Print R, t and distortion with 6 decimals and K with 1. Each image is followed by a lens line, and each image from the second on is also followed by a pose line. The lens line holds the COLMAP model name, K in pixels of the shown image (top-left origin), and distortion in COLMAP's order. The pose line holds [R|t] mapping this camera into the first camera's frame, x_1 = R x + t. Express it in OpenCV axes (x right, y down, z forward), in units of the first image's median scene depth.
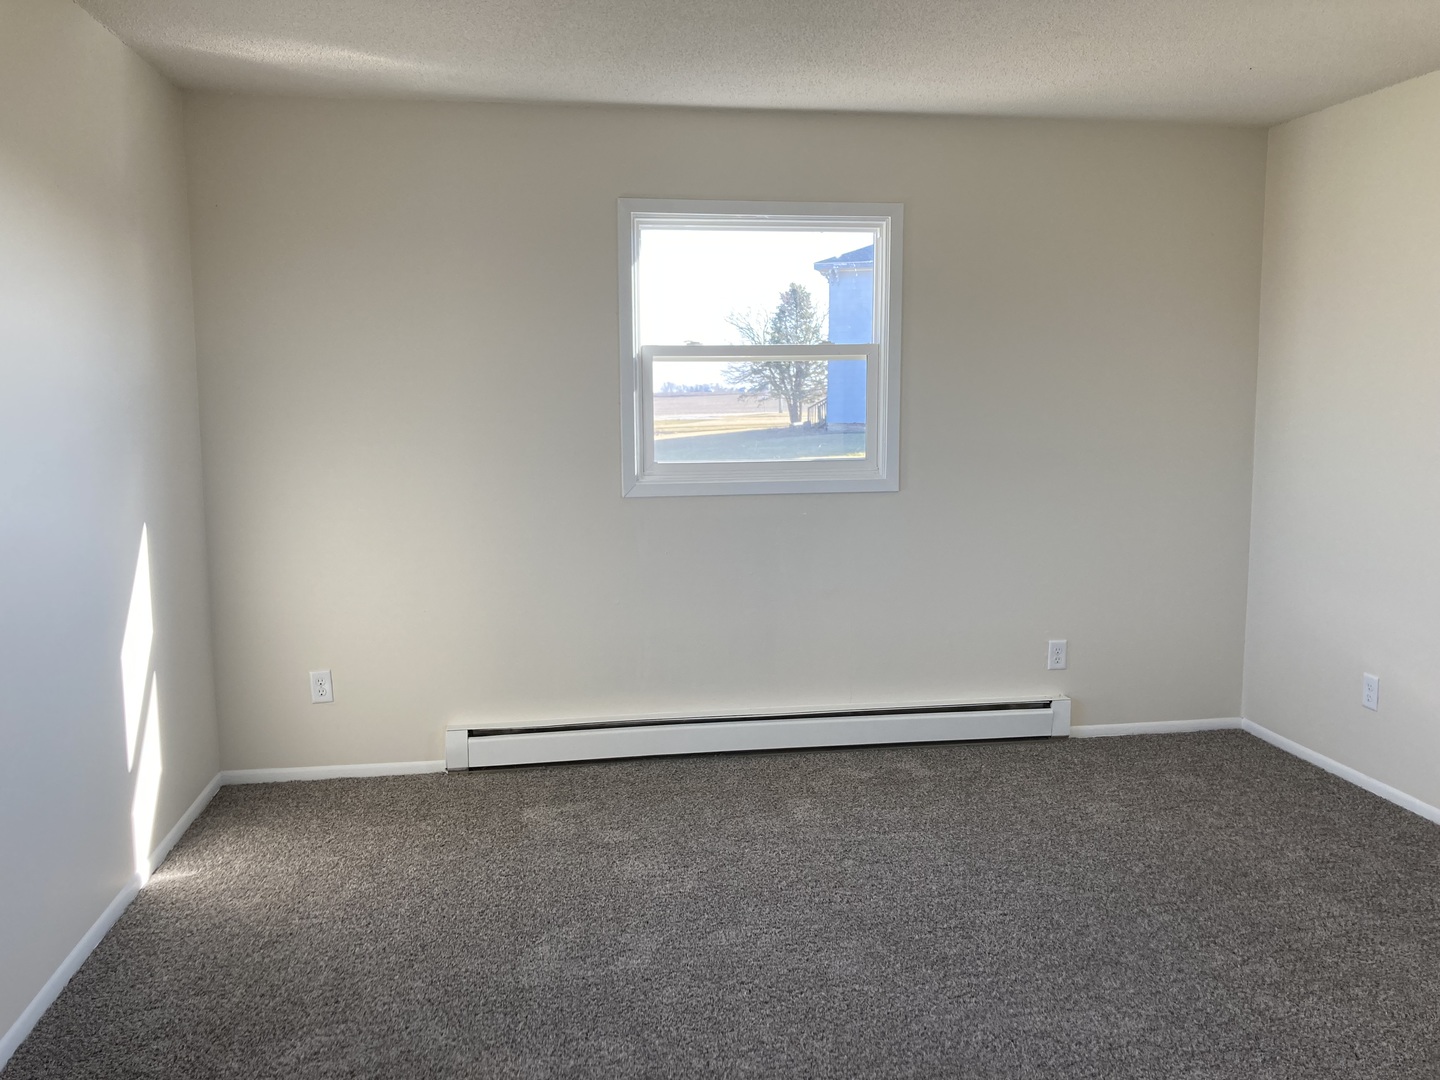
lens RADIAL K [[1192.9, 0, 695.3], [0, 1192.9, 538.5], [0, 0, 1]] dist [0.109731, -0.109915]
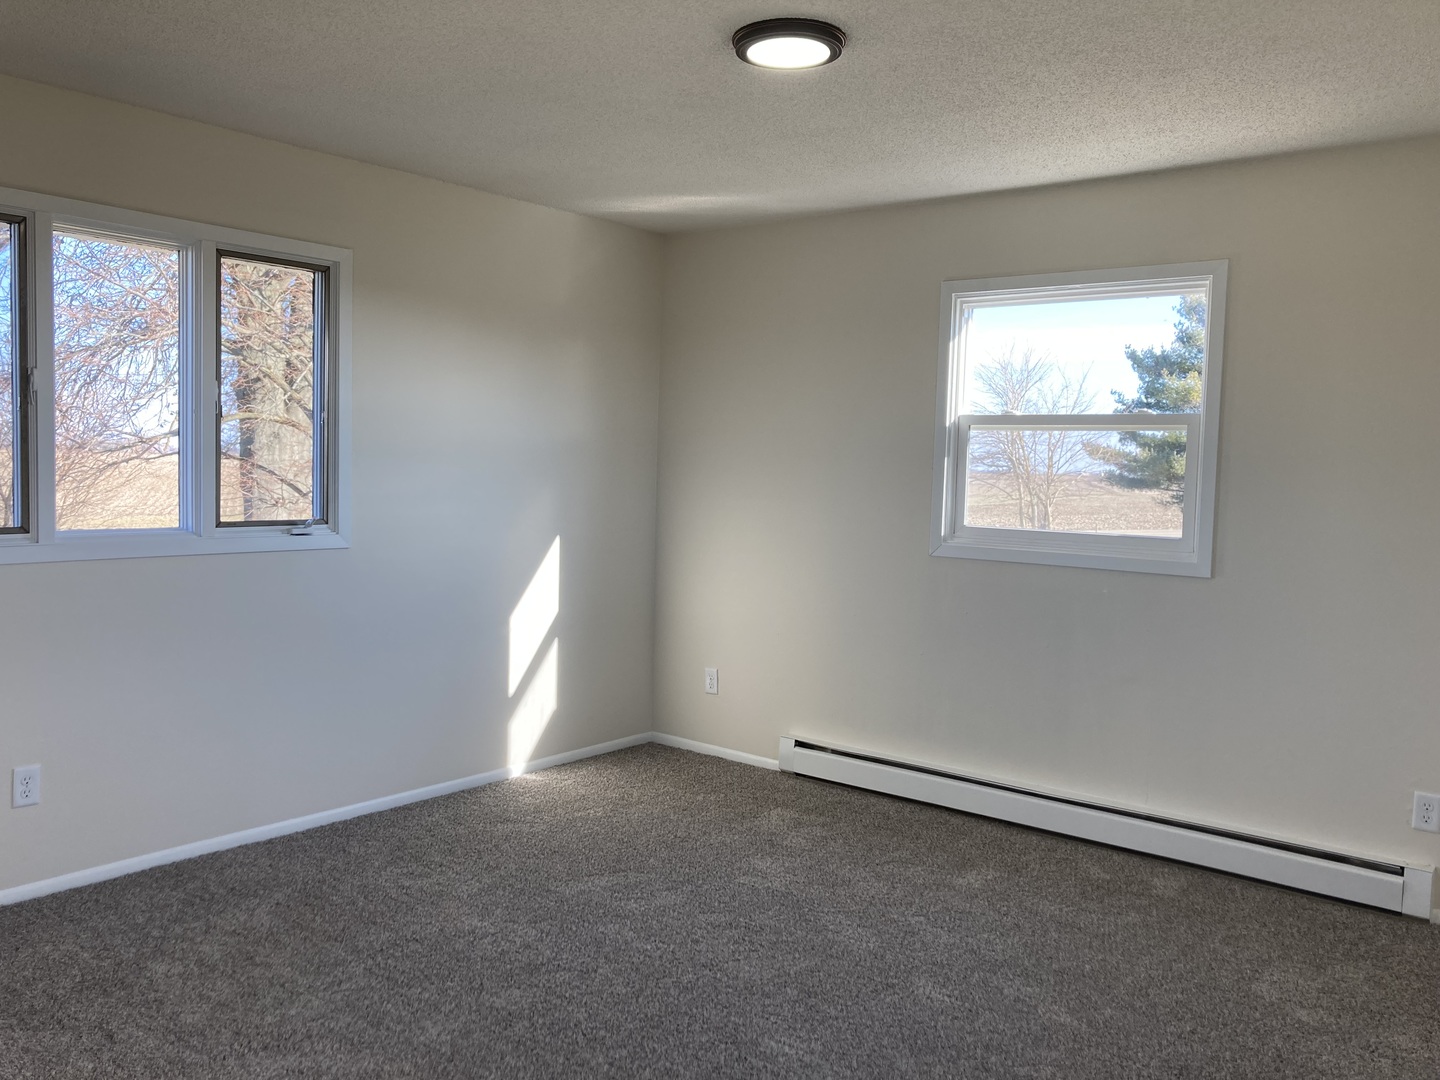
lens RADIAL K [[1192.9, 0, 695.3], [0, 1192.9, 538.5], [0, 0, 1]] dist [0.109731, -0.109915]
pose [[0.678352, 0.079923, -0.730377, 0.584896], [-0.124443, 0.992202, -0.007005, -0.015442], [0.724122, 0.095642, 0.683008, 0.110615]]
